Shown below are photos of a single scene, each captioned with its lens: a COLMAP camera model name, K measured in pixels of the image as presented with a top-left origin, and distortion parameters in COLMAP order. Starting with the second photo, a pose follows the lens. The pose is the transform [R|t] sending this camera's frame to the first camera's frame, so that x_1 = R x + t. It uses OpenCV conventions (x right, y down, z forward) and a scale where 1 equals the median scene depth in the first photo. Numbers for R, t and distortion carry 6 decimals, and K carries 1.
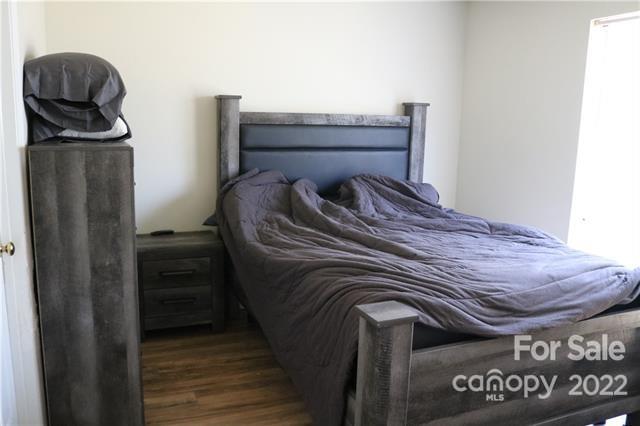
lens RADIAL K [[524.0, 0, 317.6], [0, 524.0, 201.9], [0, 0, 1]] dist [-0.156062, 0.119653]
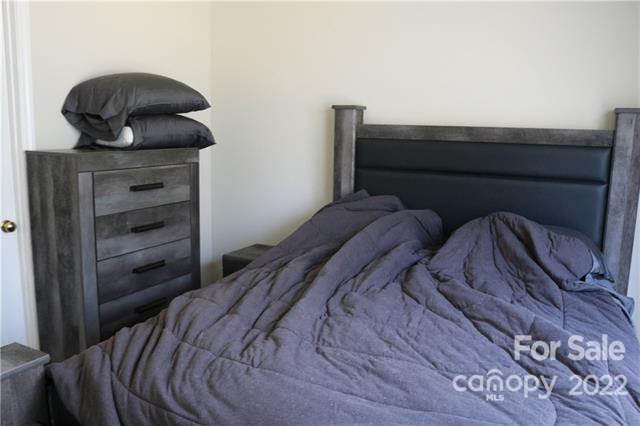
lens RADIAL K [[524.0, 0, 317.6], [0, 524.0, 201.9], [0, 0, 1]] dist [-0.156062, 0.119653]
pose [[0.643462, 0.098656, -0.759094, 0.490916], [-0.126978, 0.991678, 0.021248, -0.055570], [0.754873, 0.082716, 0.650635, 0.402133]]
